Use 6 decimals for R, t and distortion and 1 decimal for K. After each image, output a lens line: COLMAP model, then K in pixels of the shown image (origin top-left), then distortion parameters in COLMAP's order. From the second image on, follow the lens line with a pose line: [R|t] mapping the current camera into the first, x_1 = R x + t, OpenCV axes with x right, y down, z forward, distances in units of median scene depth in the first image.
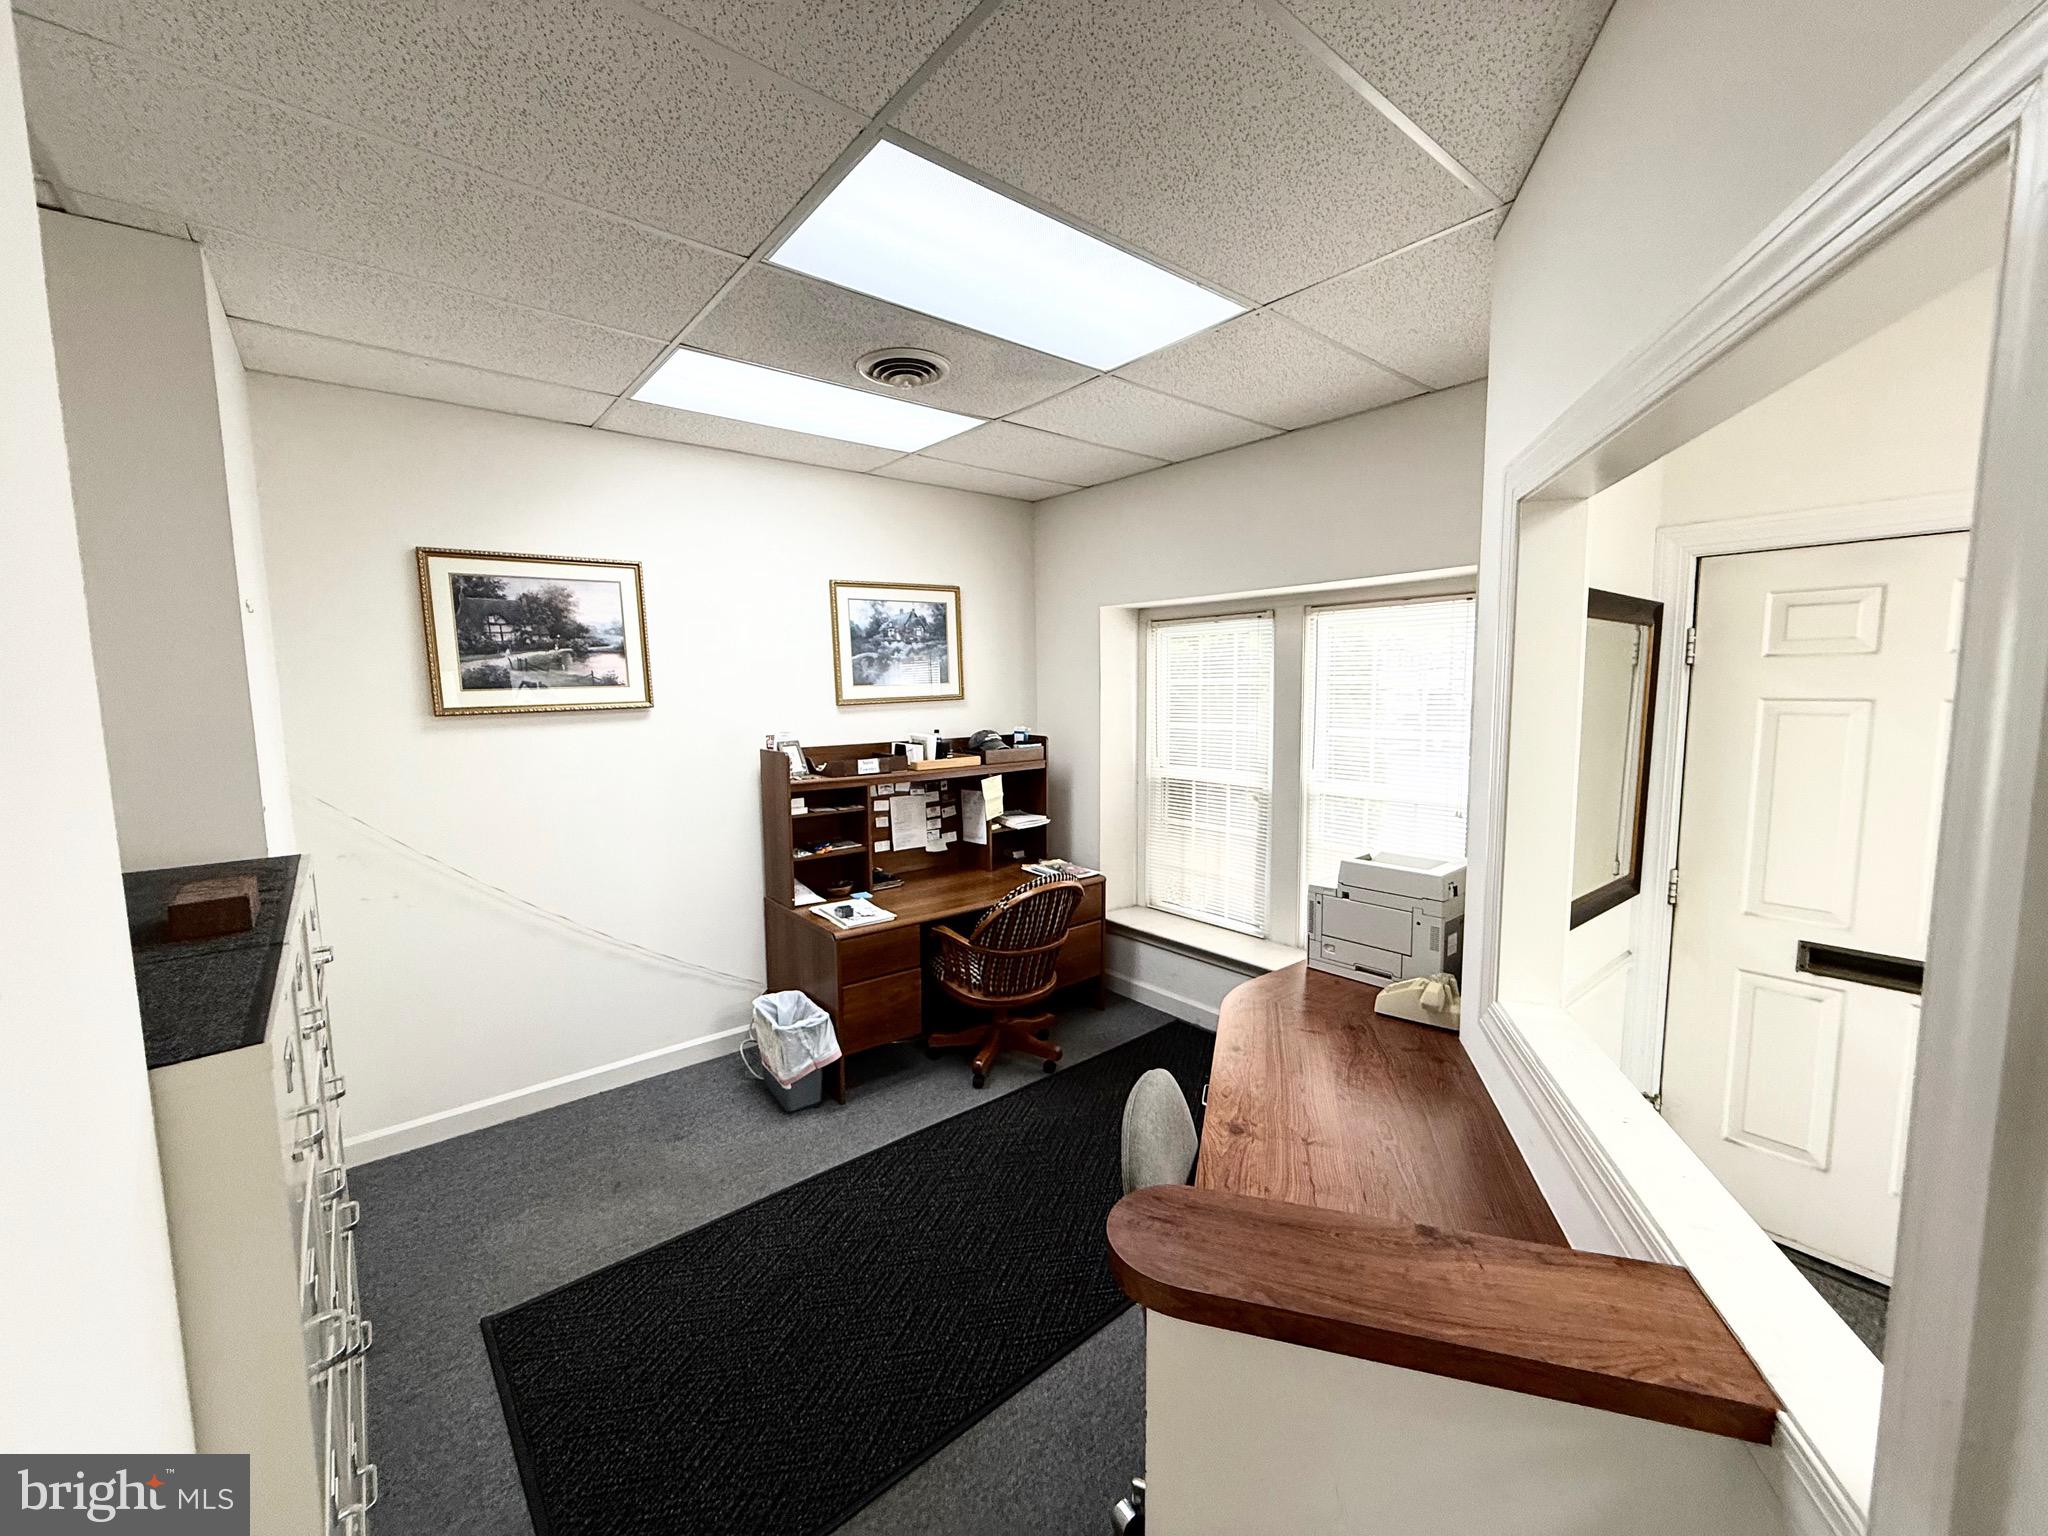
lens RADIAL K [[816.4, 0, 1018.4], [0, 816.4, 770.3], [0, 0, 1]] dist [0.000787, 0.000299]
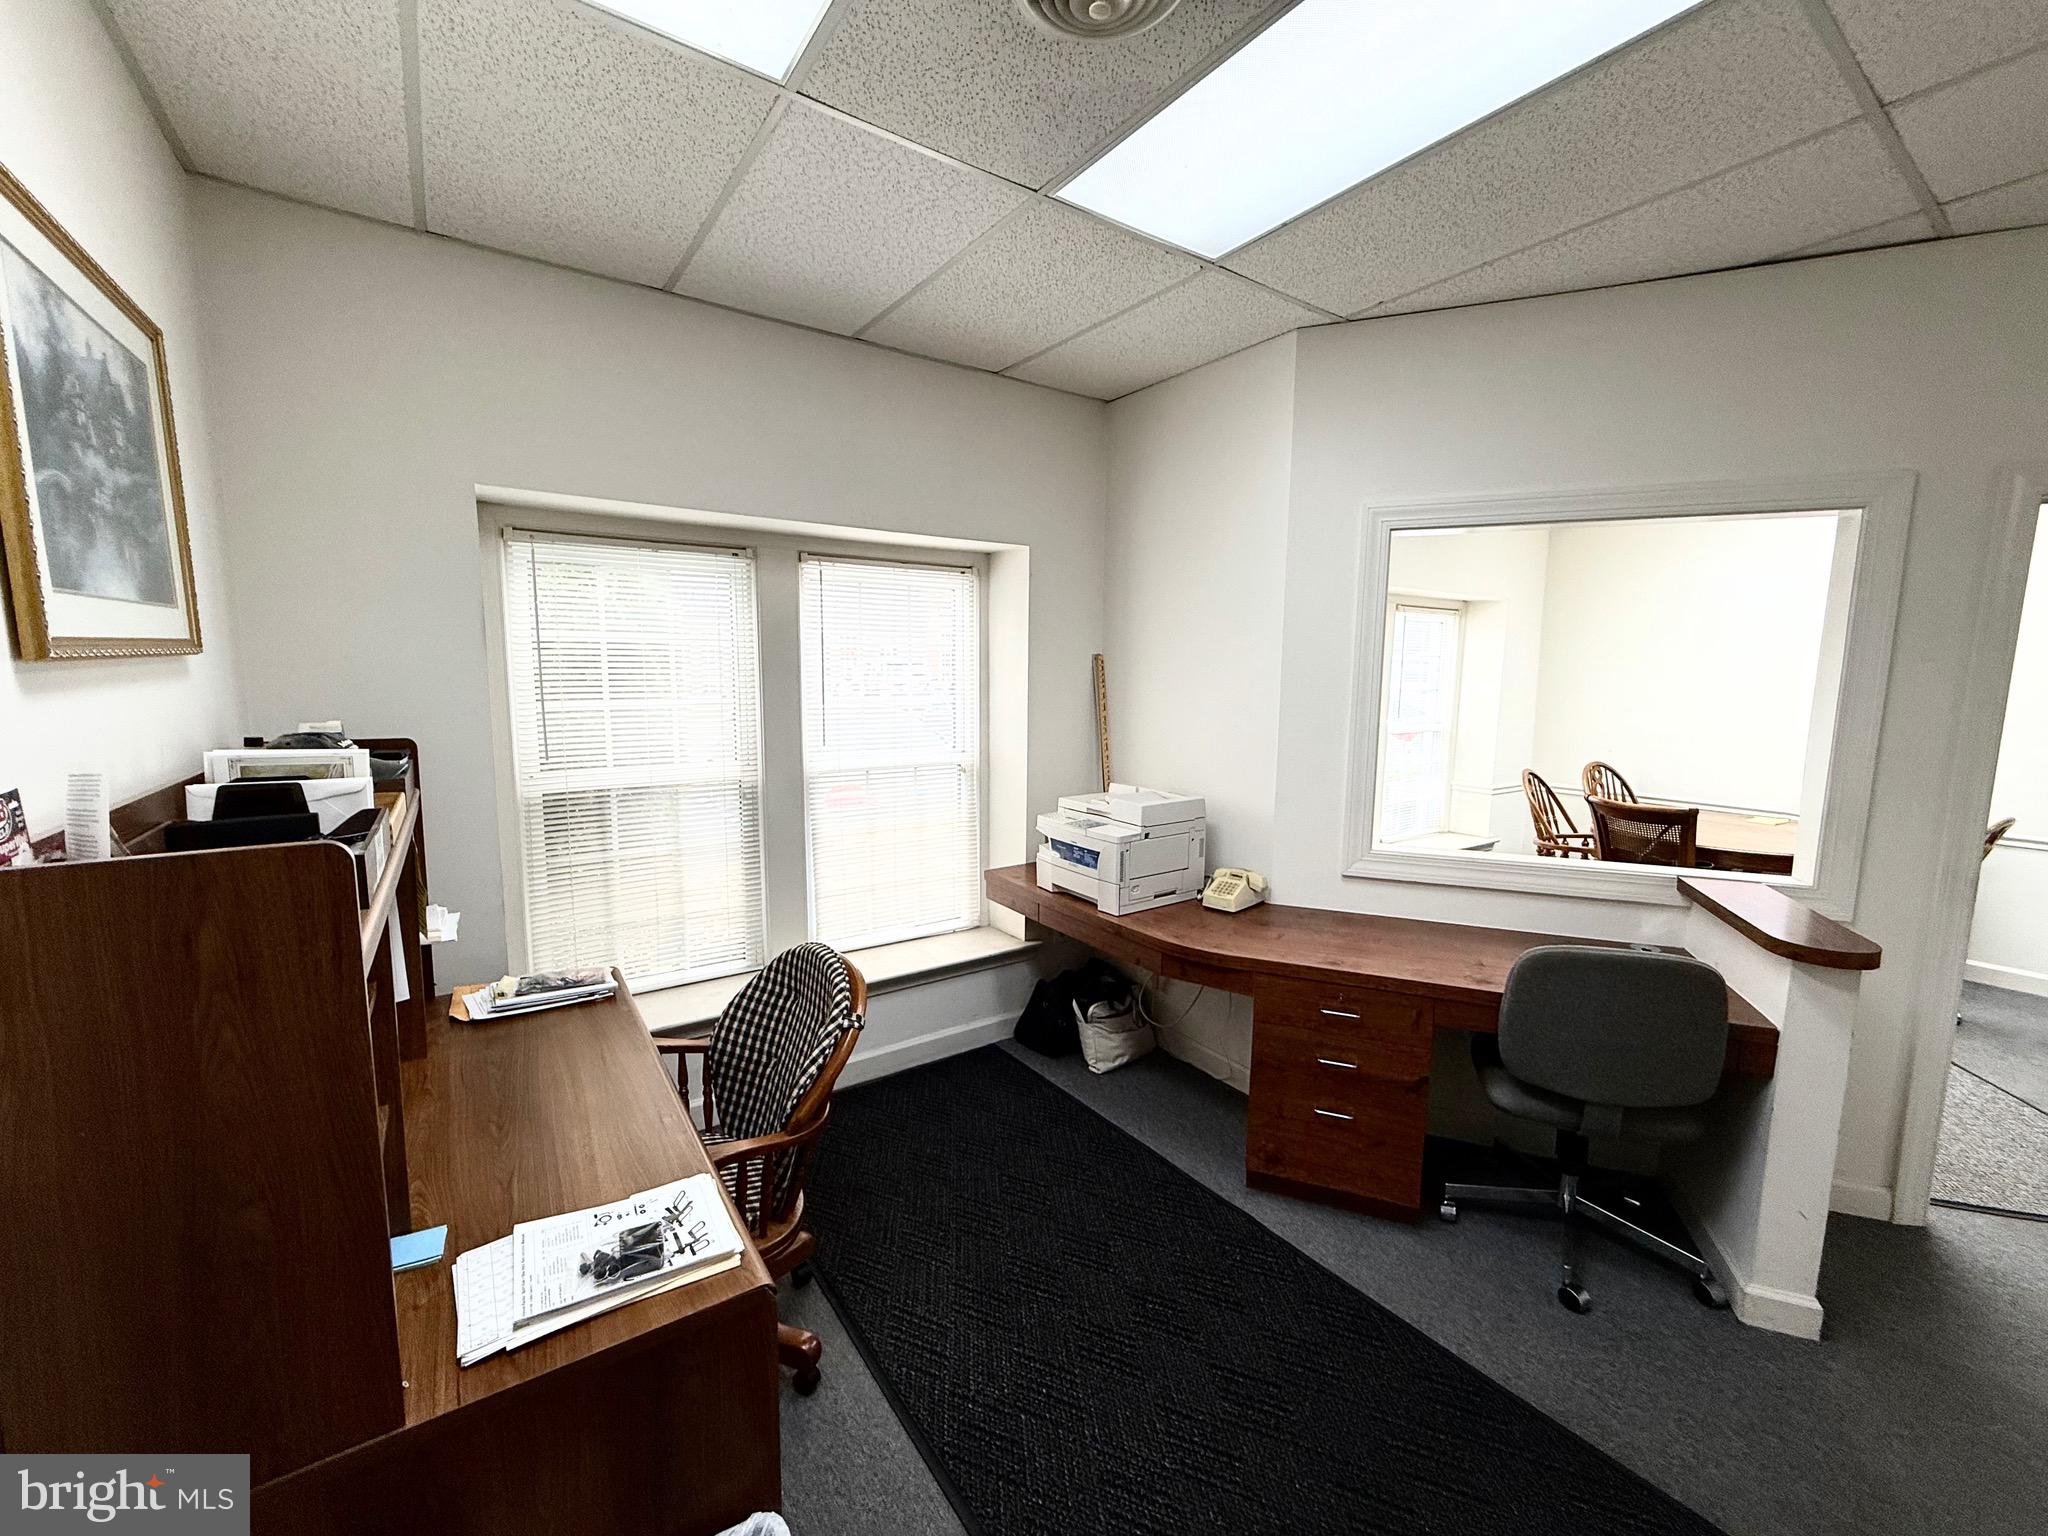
lens RADIAL K [[816.4, 0, 1018.3], [0, 816.4, 769.3], [0, 0, 1]] dist [0.000787, 0.000299]
pose [[0.083518, -0.110013, 0.990415, -0.470151], [0.096137, 0.990141, 0.101875, -0.044567], [-0.991858, 0.086707, 0.093271, 0.711289]]
